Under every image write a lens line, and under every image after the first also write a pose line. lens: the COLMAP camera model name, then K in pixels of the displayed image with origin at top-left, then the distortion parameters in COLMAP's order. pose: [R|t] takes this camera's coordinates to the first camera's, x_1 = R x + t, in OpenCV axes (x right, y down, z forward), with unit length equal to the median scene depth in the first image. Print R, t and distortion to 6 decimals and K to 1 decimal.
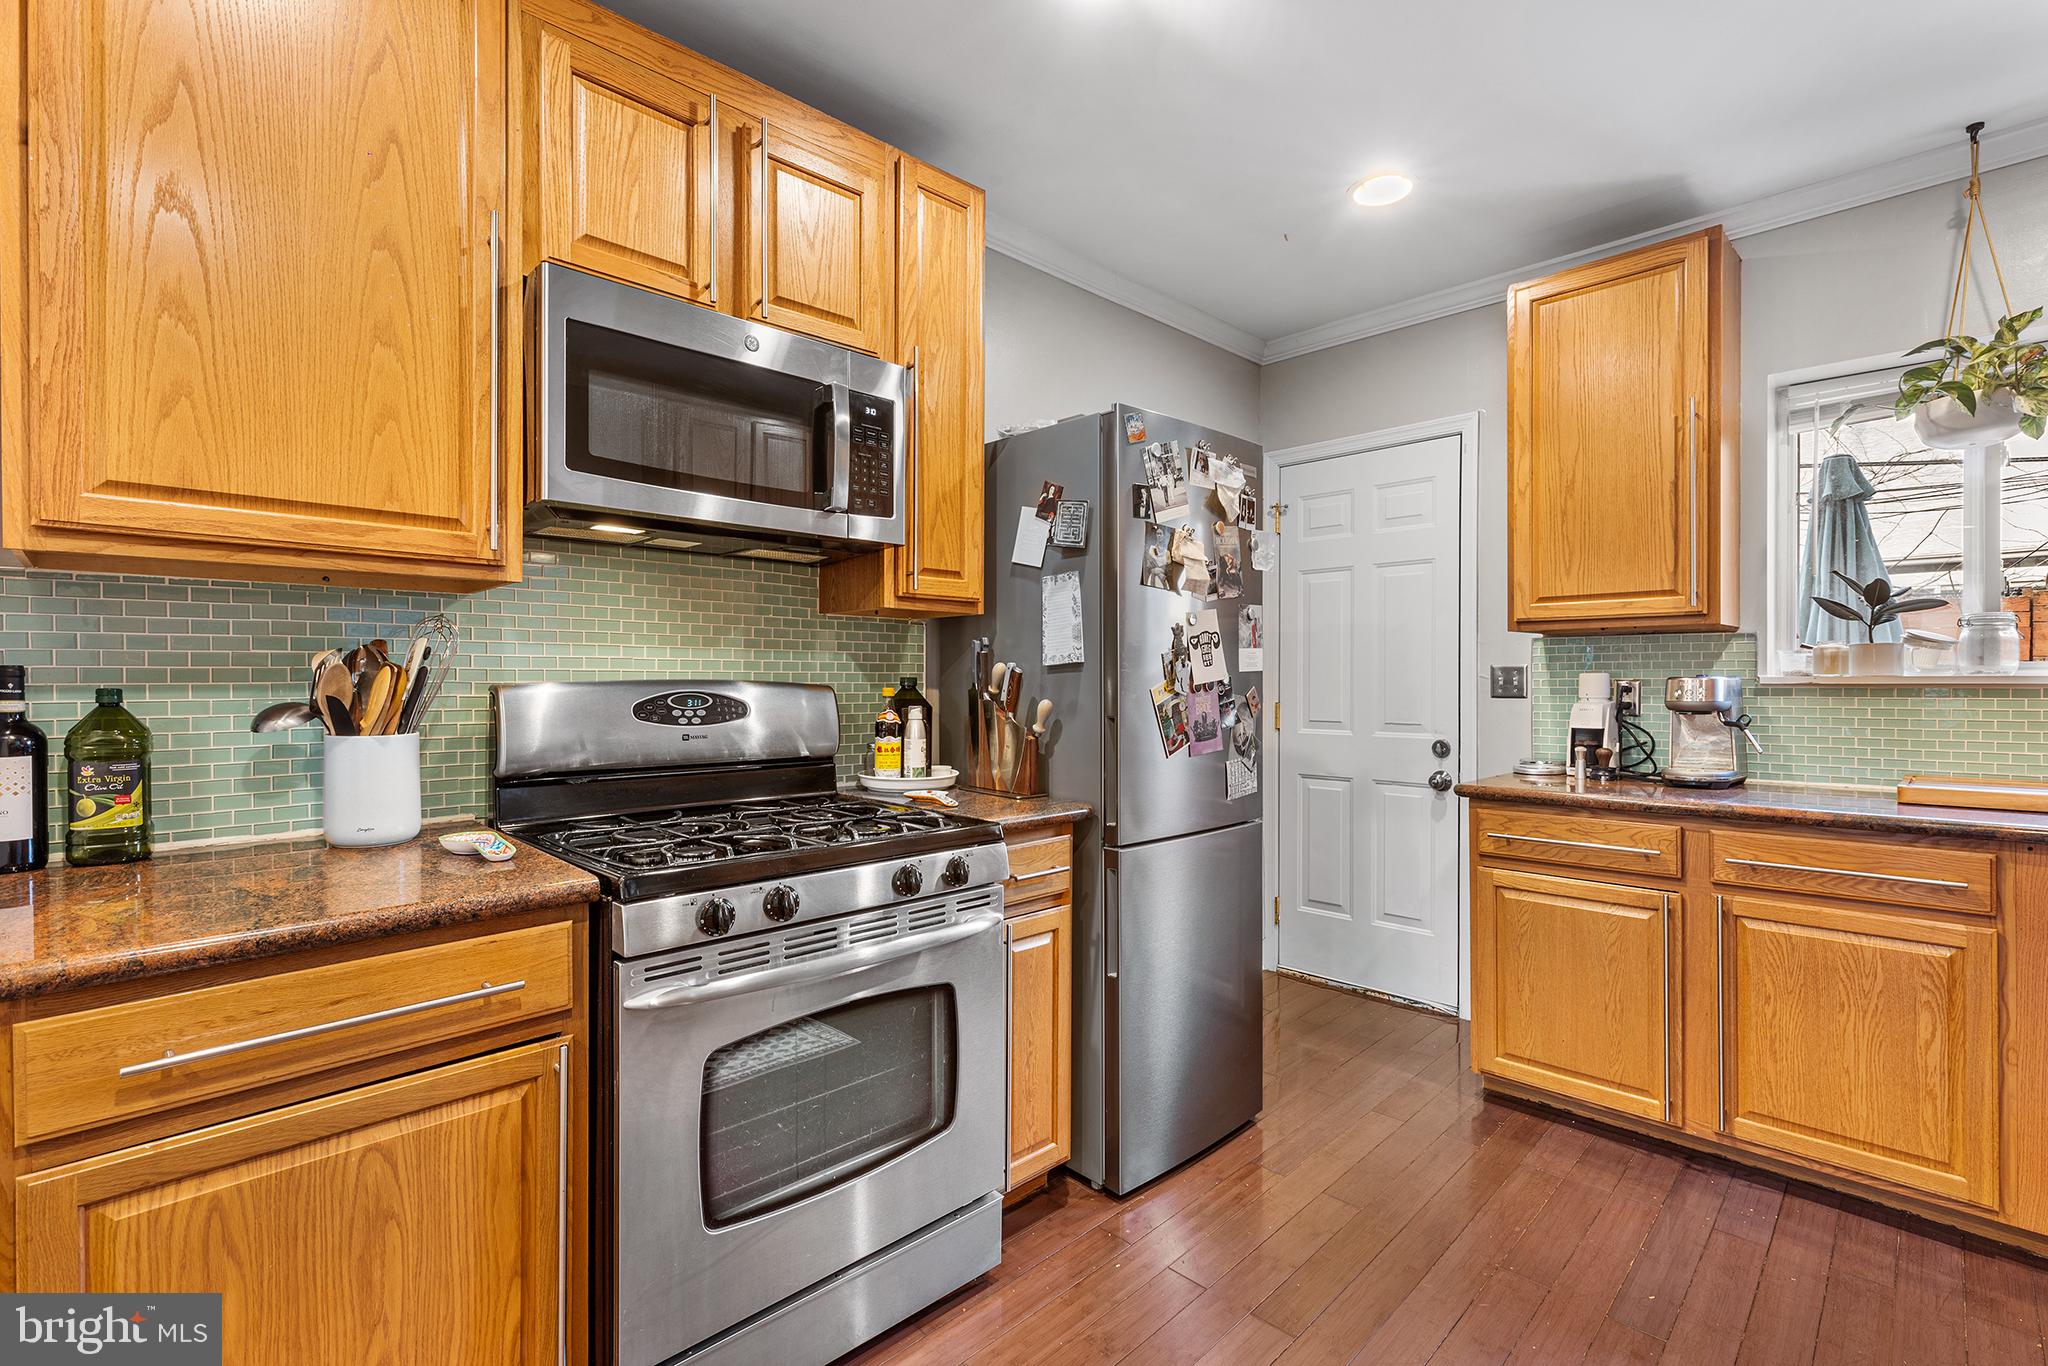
lens RADIAL K [[919.4, 0, 1024.1], [0, 919.4, 687.7], [0, 0, 1]] dist [-0.000115, 0.000172]
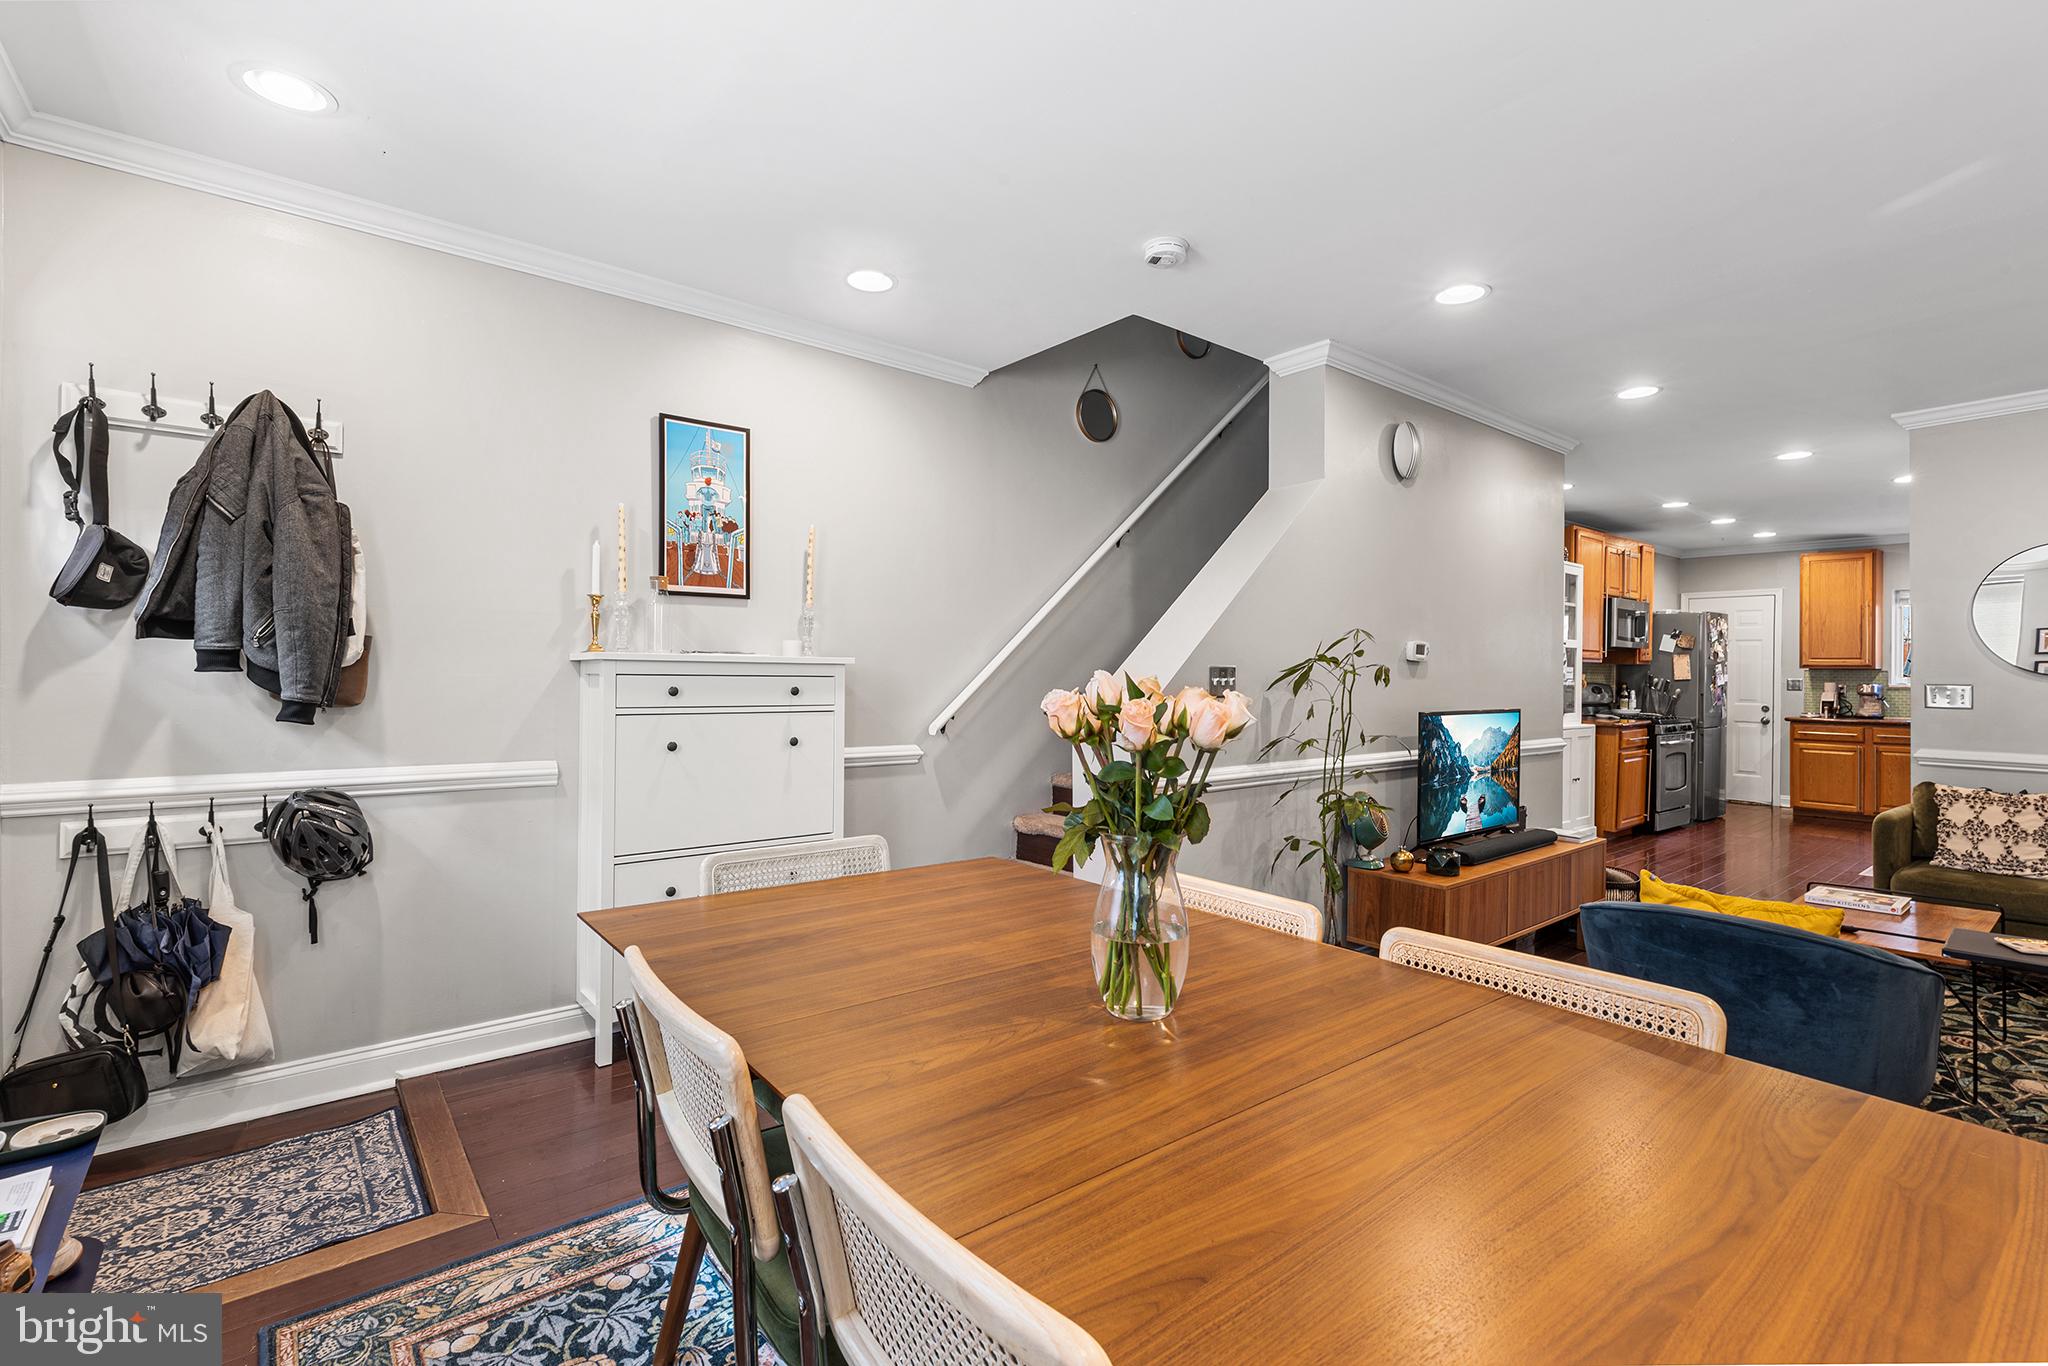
lens RADIAL K [[919.4, 0, 1023.9], [0, 919.4, 671.0], [0, 0, 1]] dist [-0.000115, 0.000172]
pose [[0.994444, 0.012756, -0.104494, -1.820571], [-0.013650, 0.999876, -0.007848, 0.005708], [0.104381, 0.009231, 0.994495, -2.441808]]
